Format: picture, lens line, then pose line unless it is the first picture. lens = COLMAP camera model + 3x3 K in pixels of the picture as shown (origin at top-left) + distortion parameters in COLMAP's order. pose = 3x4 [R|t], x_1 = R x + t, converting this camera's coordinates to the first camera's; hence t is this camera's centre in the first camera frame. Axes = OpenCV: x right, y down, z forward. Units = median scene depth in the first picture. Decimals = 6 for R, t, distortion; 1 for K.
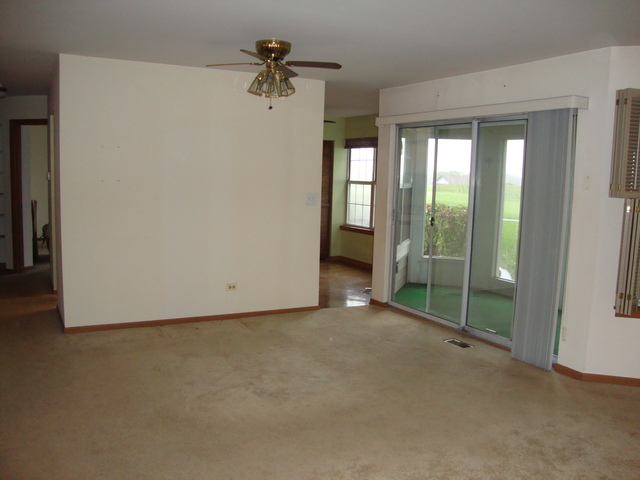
lens RADIAL K [[576.5, 0, 317.8], [0, 576.5, 248.9], [0, 0, 1]] dist [-0.194682, 0.189914]
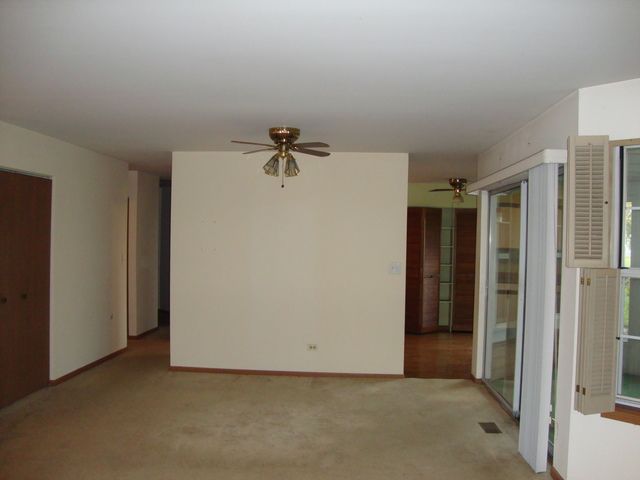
lens RADIAL K [[576.5, 0, 317.8], [0, 576.5, 248.9], [0, 0, 1]] dist [-0.194682, 0.189914]
pose [[0.849697, -0.002993, -0.527263, 0.480298], [-0.060521, 0.992821, -0.103167, -0.008281], [0.523787, 0.119571, 0.843416, 0.070460]]
